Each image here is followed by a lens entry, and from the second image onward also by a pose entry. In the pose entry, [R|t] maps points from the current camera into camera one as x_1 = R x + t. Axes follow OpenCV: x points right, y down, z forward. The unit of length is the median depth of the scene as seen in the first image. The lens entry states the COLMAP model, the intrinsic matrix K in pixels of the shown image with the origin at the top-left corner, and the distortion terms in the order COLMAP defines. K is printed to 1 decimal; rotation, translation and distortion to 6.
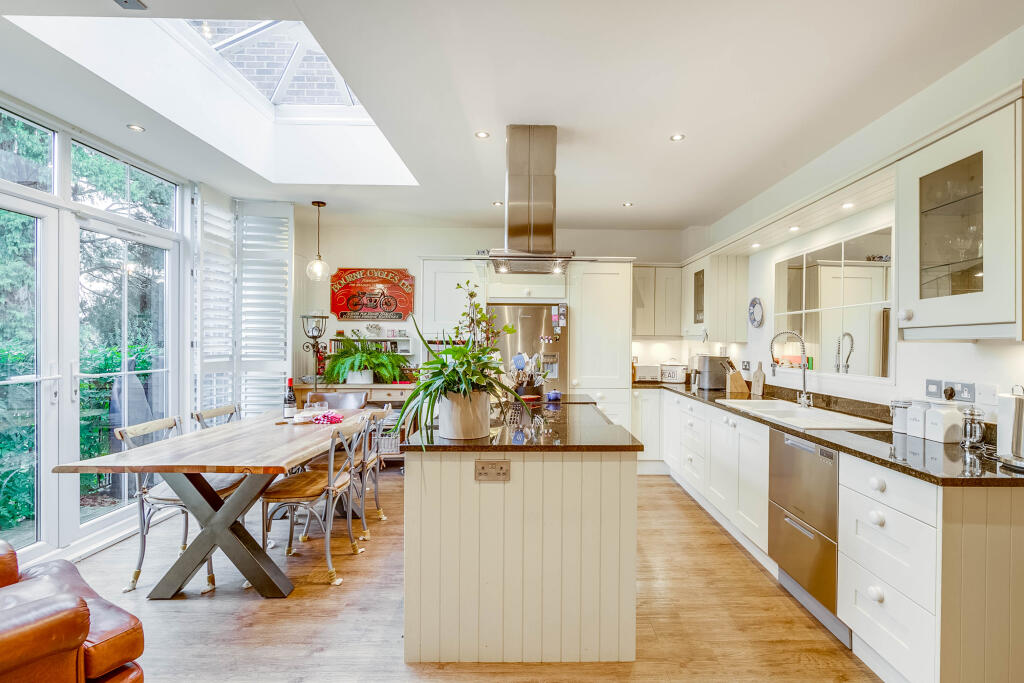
lens RADIAL K [[461.9, 0, 525.6], [0, 461.9, 341.2], [0, 0, 1]] dist [-0.004233, -0.000682]
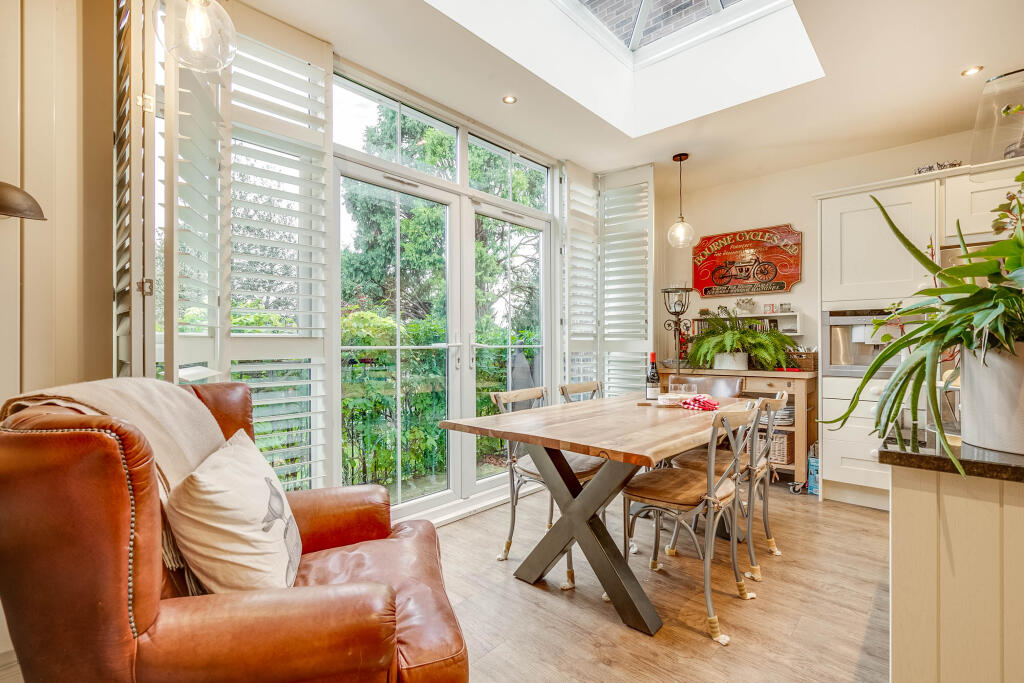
lens RADIAL K [[461.9, 0, 525.6], [0, 461.9, 341.2], [0, 0, 1]] dist [-0.004233, -0.000682]
pose [[0.744623, -0.008602, -0.667430, -0.141605], [0.007759, 0.999961, -0.004232, 0.070711], [0.667440, -0.002028, 0.744661, 0.255859]]
